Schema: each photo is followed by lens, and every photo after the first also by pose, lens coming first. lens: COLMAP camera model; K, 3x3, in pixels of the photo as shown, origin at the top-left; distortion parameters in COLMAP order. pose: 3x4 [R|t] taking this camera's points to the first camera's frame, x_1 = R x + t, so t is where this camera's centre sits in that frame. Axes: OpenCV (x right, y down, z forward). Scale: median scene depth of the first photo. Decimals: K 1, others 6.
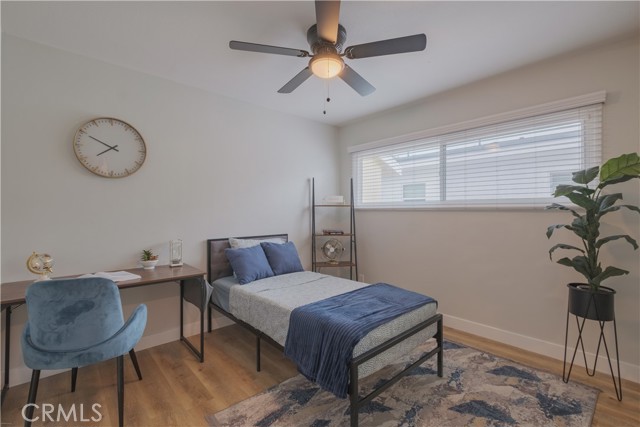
lens RADIAL K [[283.8, 0, 308.2], [0, 283.8, 208.9], [0, 0, 1]] dist [-0.001138, -0.000435]
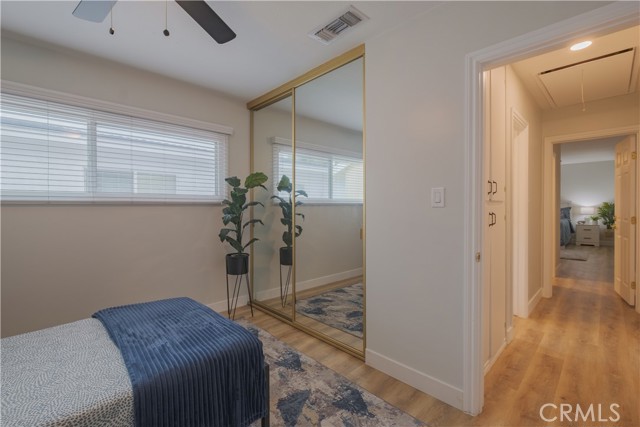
lens RADIAL K [[283.8, 0, 317.1], [0, 283.8, 210.3], [0, 0, 1]] dist [-0.001138, -0.000435]
pose [[-0.048314, -0.018726, 0.998657, -0.562909], [-0.007495, 0.999803, 0.018385, 0.002691], [-0.998804, -0.006597, -0.048445, 0.642799]]
